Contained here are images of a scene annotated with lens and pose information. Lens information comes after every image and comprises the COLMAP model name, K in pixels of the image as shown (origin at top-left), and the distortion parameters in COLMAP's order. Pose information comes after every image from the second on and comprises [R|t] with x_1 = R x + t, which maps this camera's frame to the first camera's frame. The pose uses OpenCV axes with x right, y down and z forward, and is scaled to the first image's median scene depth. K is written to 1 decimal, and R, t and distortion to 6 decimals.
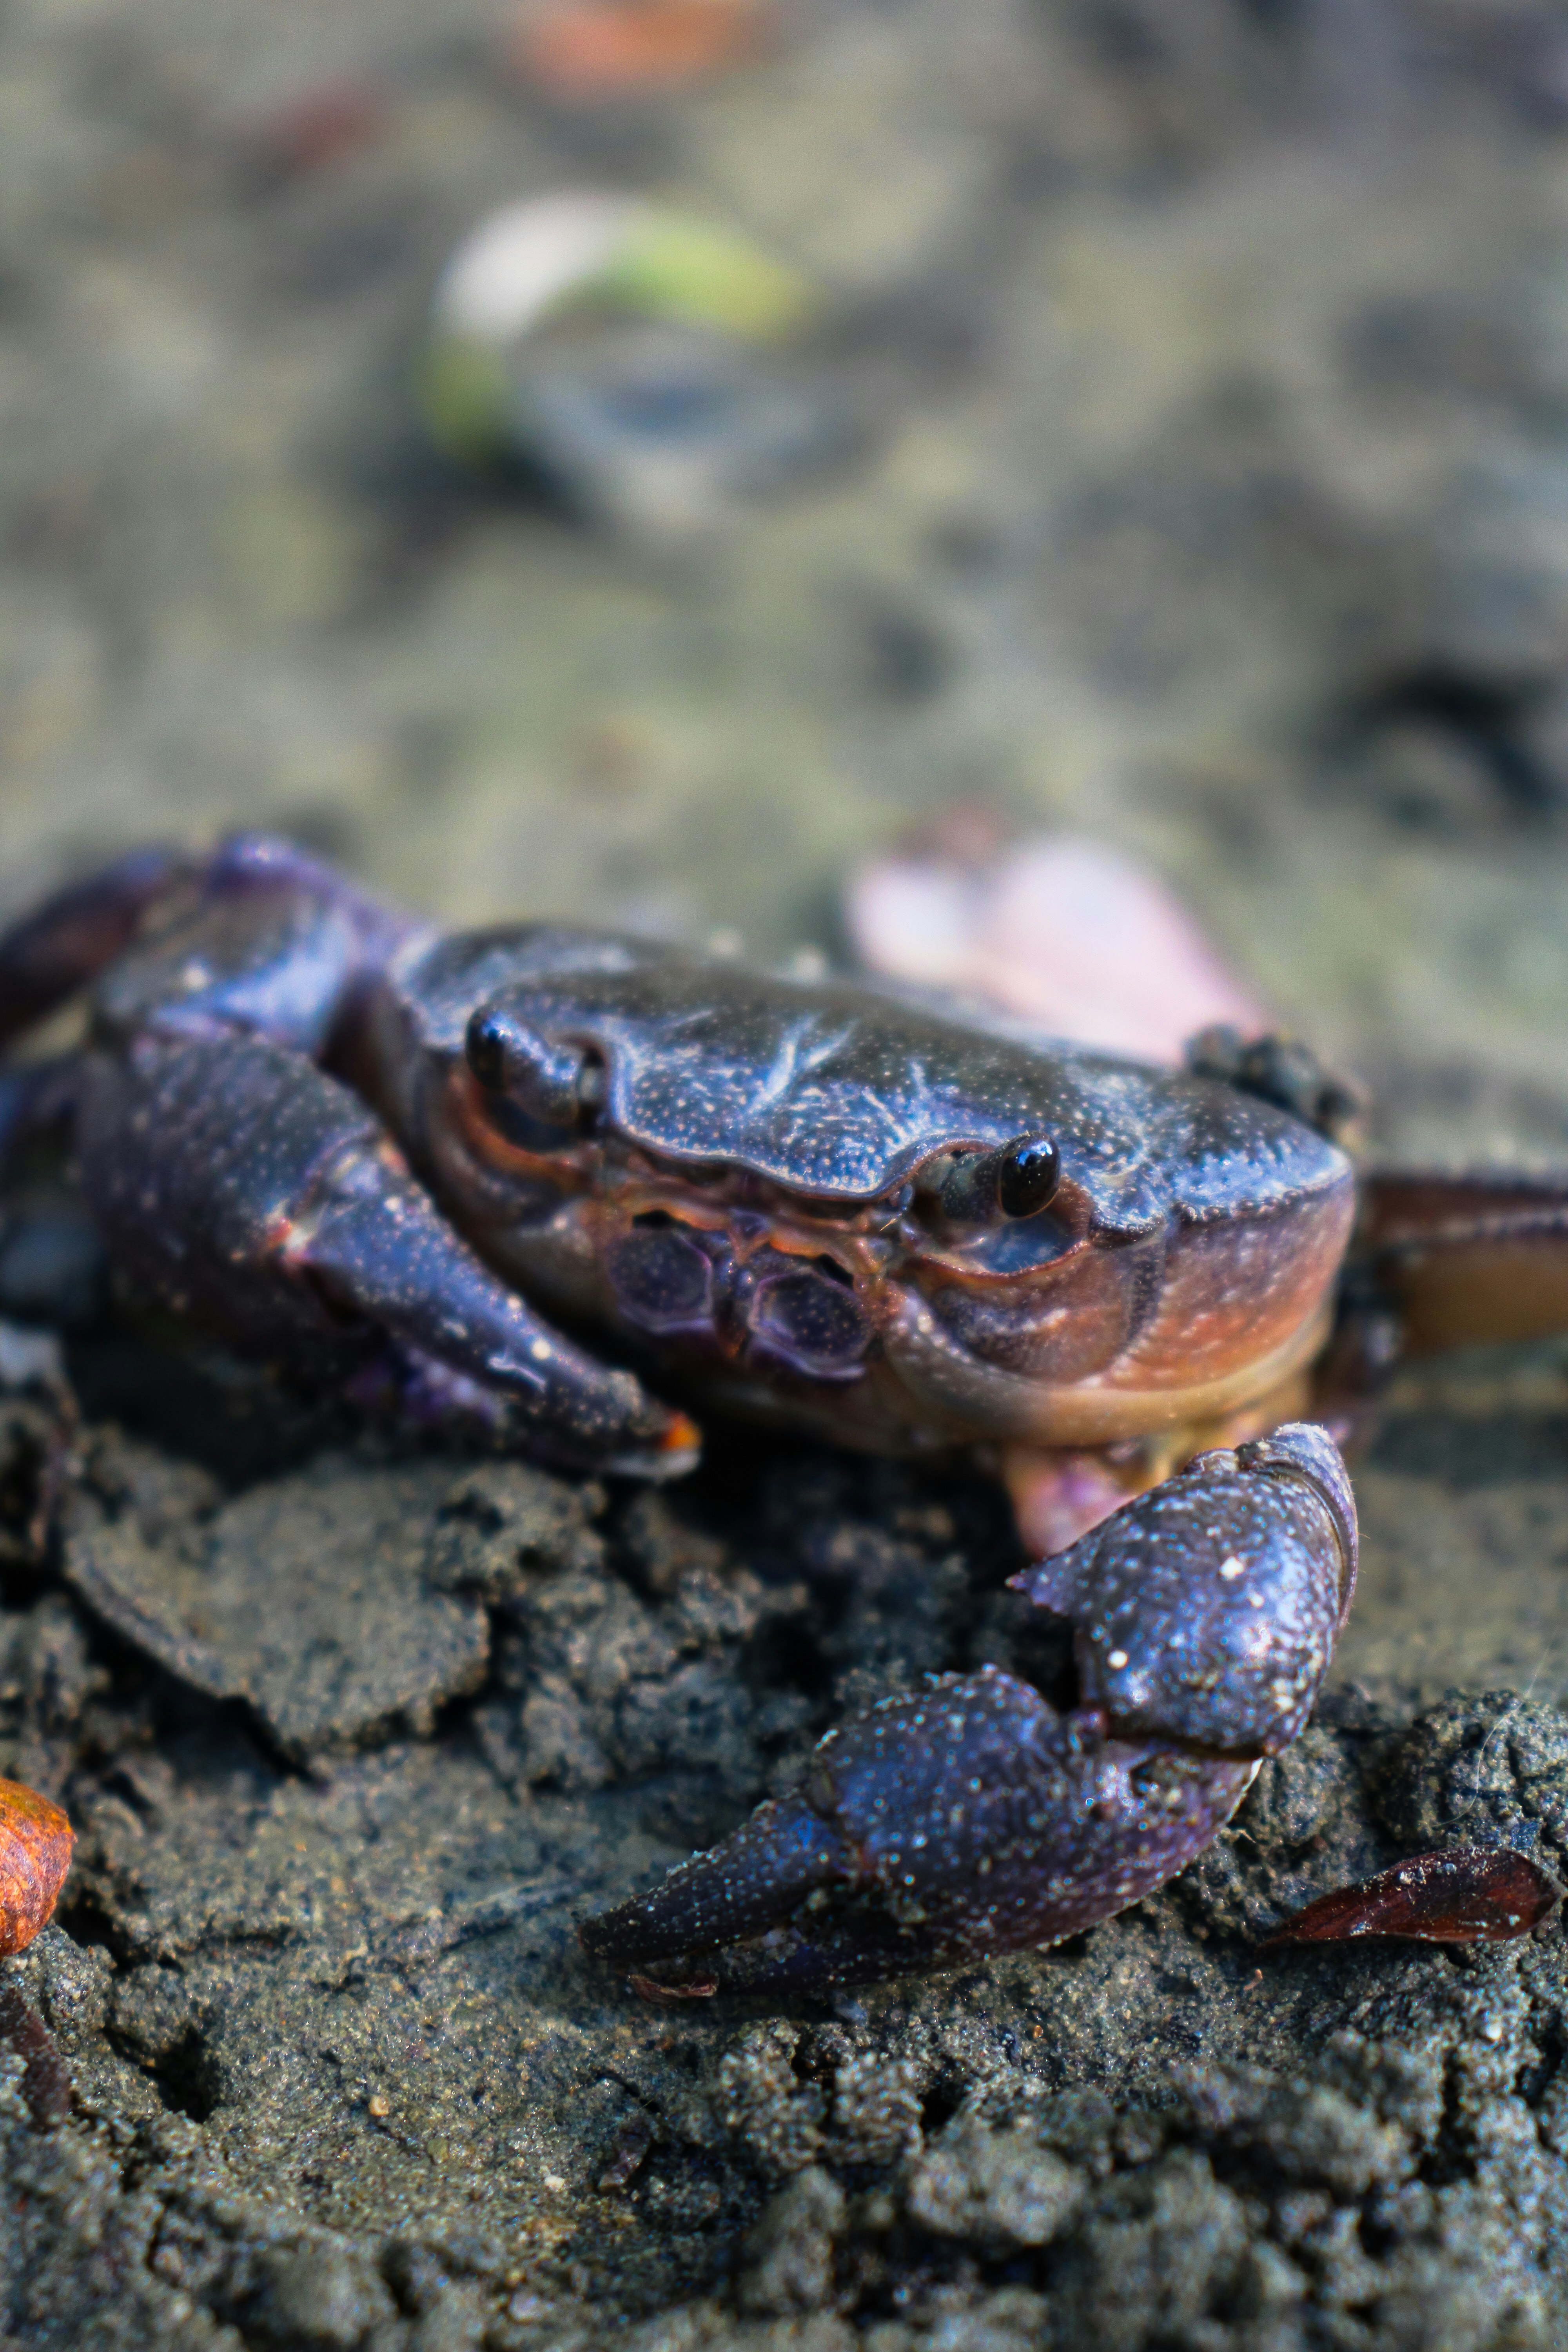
lens RADIAL K [[5159.9, 0, 784.0], [0, 5159.9, 1176.0], [0, 0, 1]] dist [-0.048336, 0.426968]
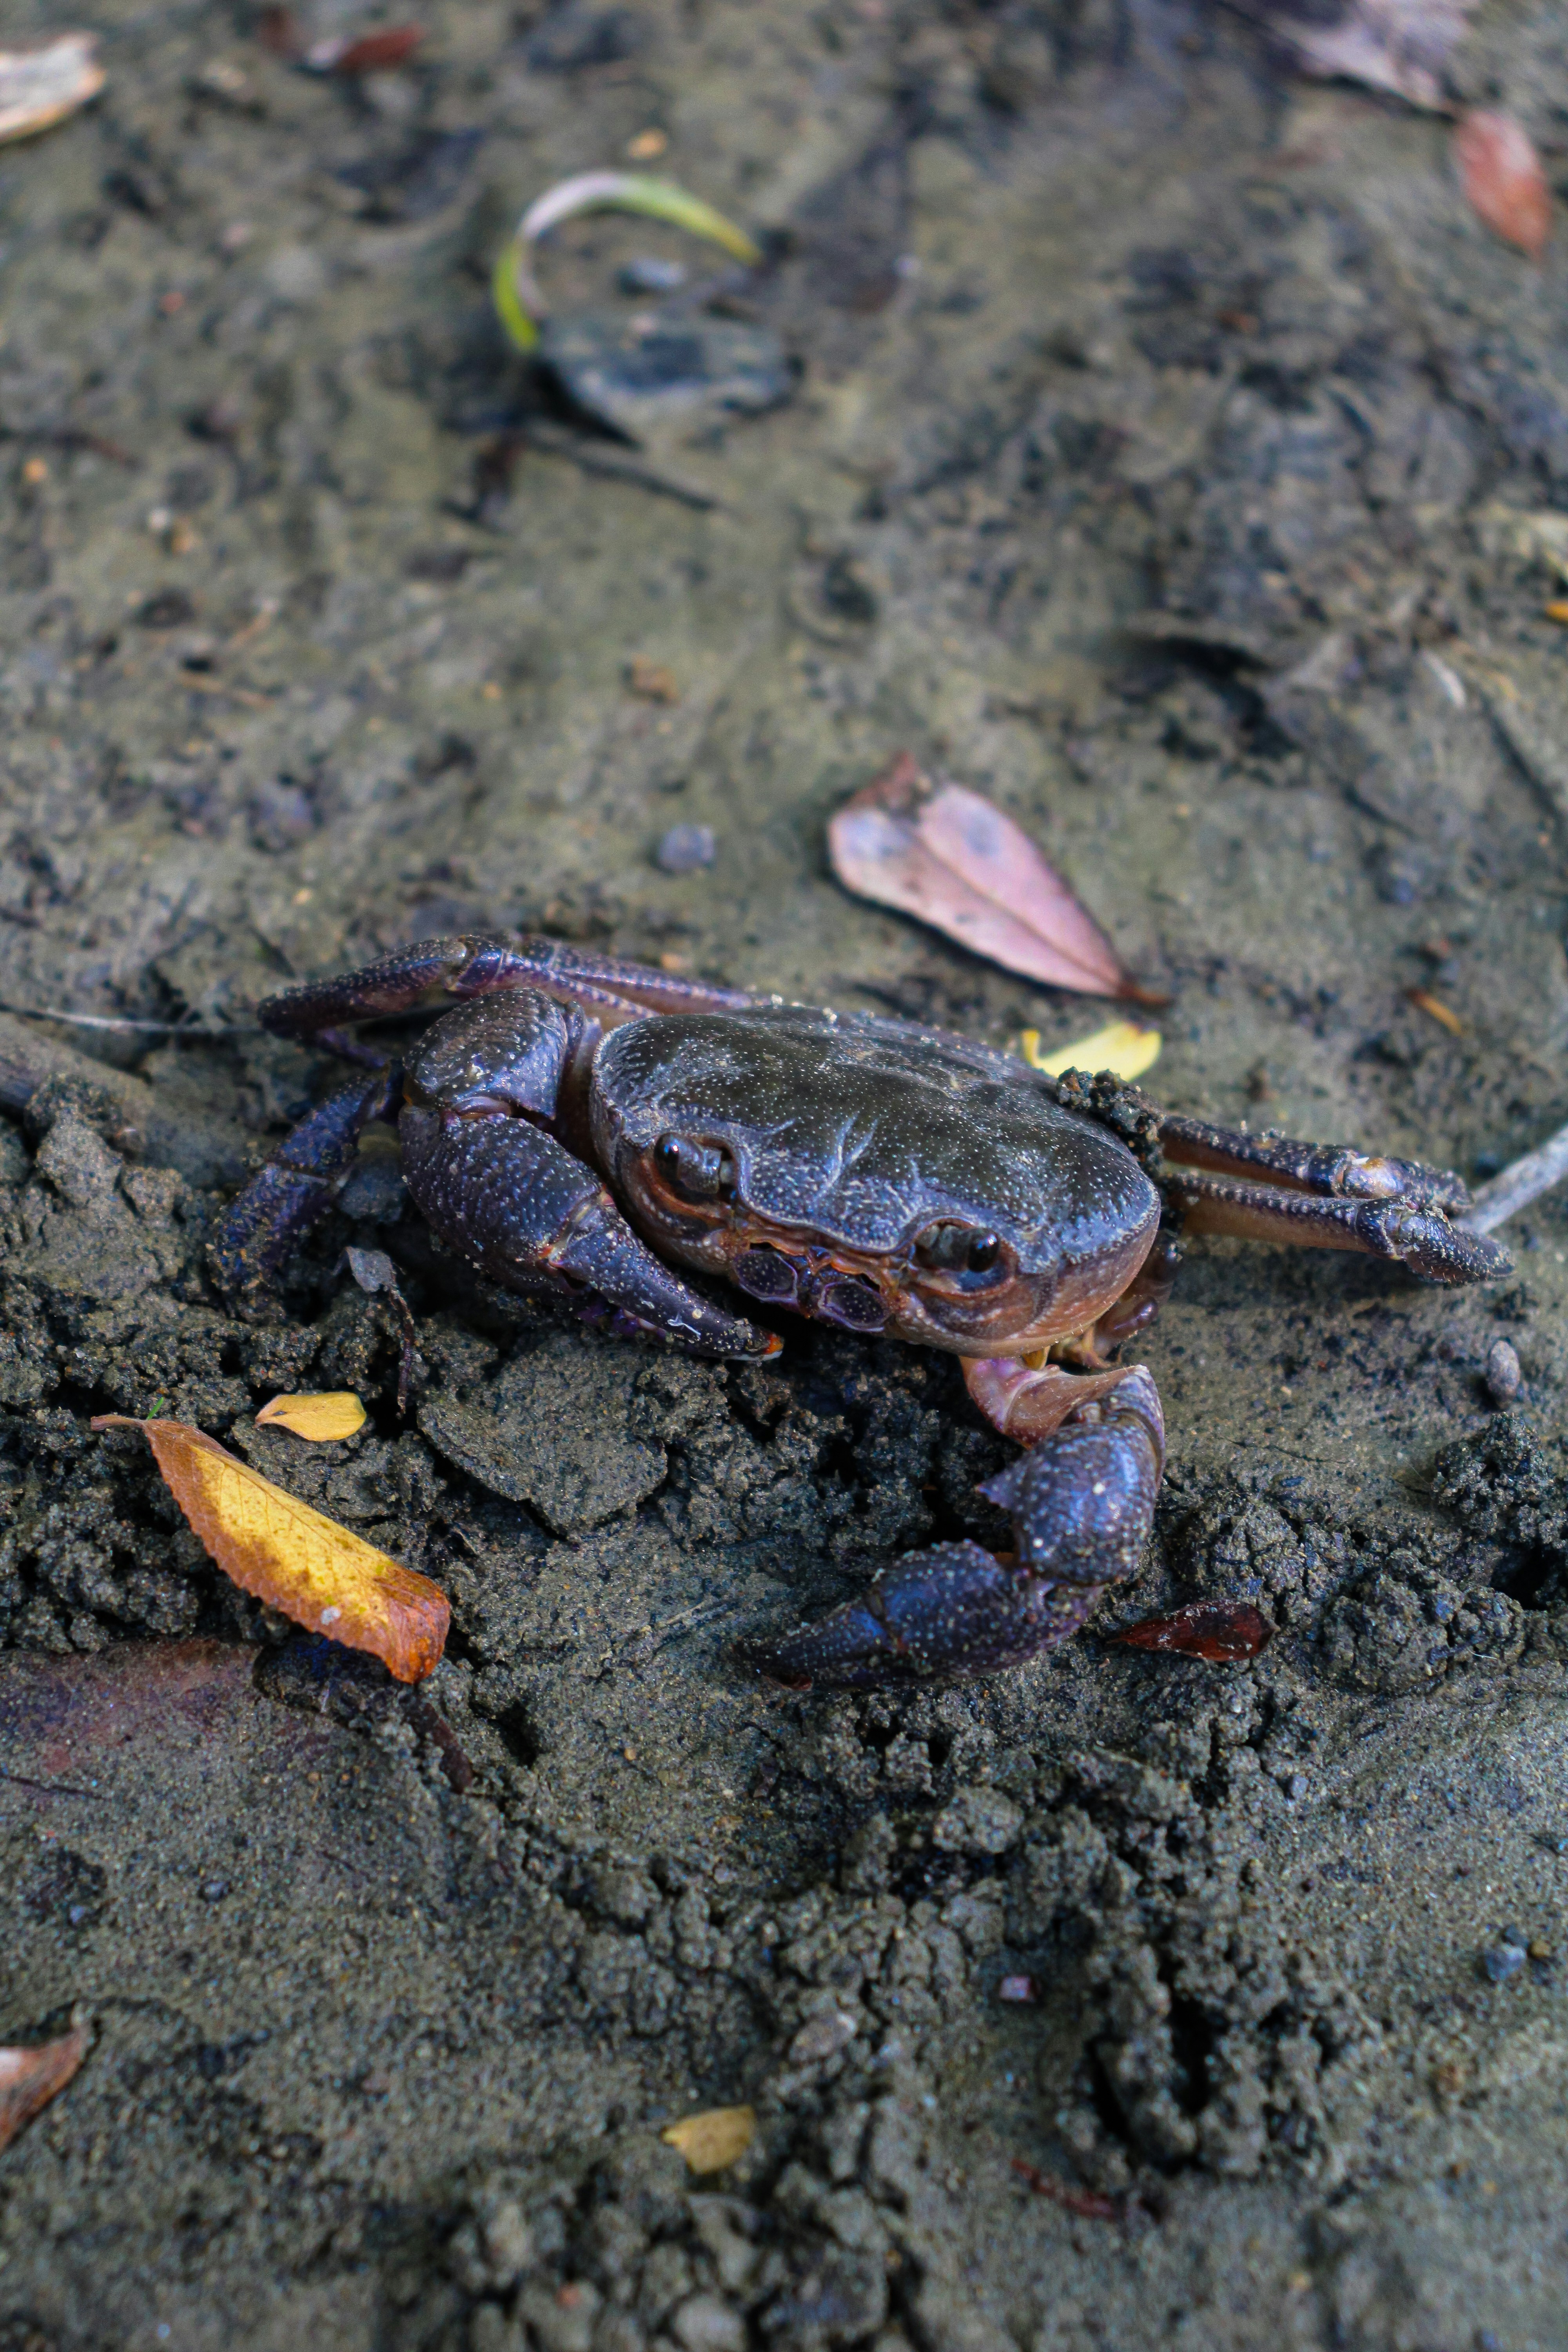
lens RADIAL K [[5191.3, 0, 784.0], [0, 5191.3, 1176.0], [0, 0, 1]] dist [0.079949, -0.616526]
pose [[0.997937, -0.028213, 0.057665, -0.121340], [0.010256, 0.956779, 0.290635, -0.536567], [-0.063372, -0.289444, 0.955095, -0.686115]]
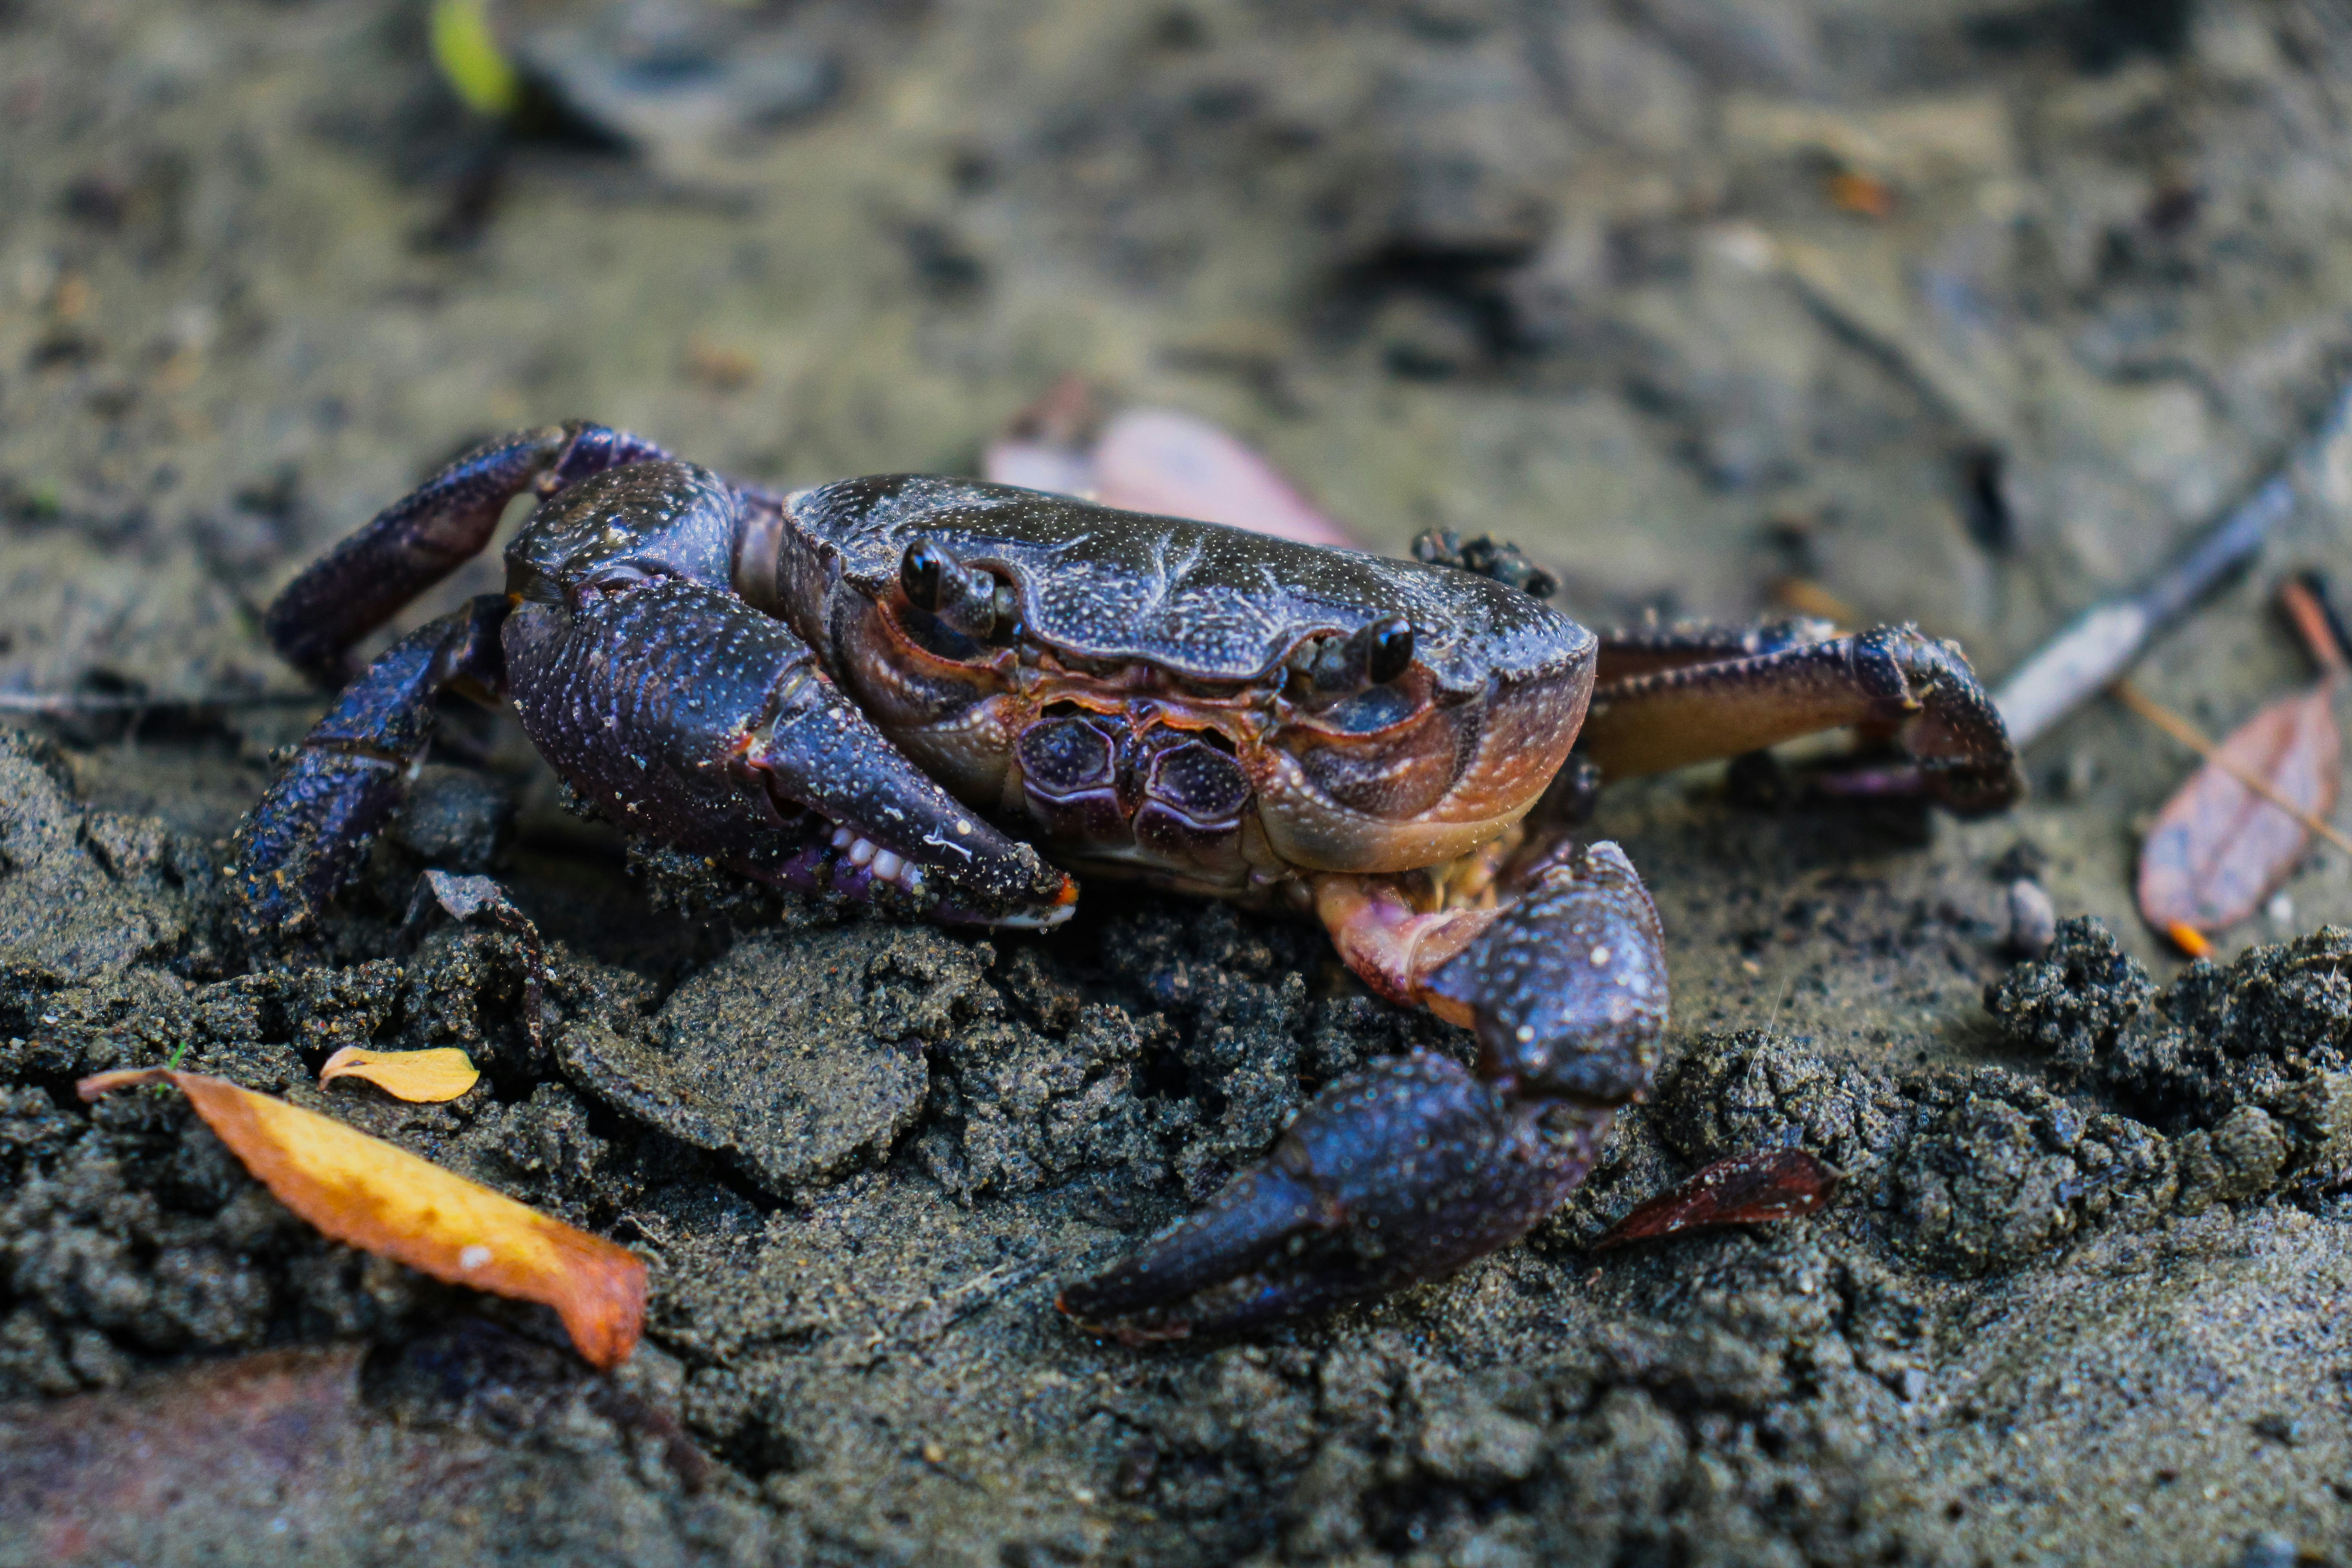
lens RADIAL K [[5191.3, 0, 1176.0], [0, 5191.3, 784.0], [0, 0, 1]] dist [0.079949, -0.616526]
pose [[0.973113, -0.089664, 0.212158, -0.263463], [0.090848, 0.995856, 0.004180, 0.021836], [-0.211654, 0.015206, 0.977226, -0.215808]]
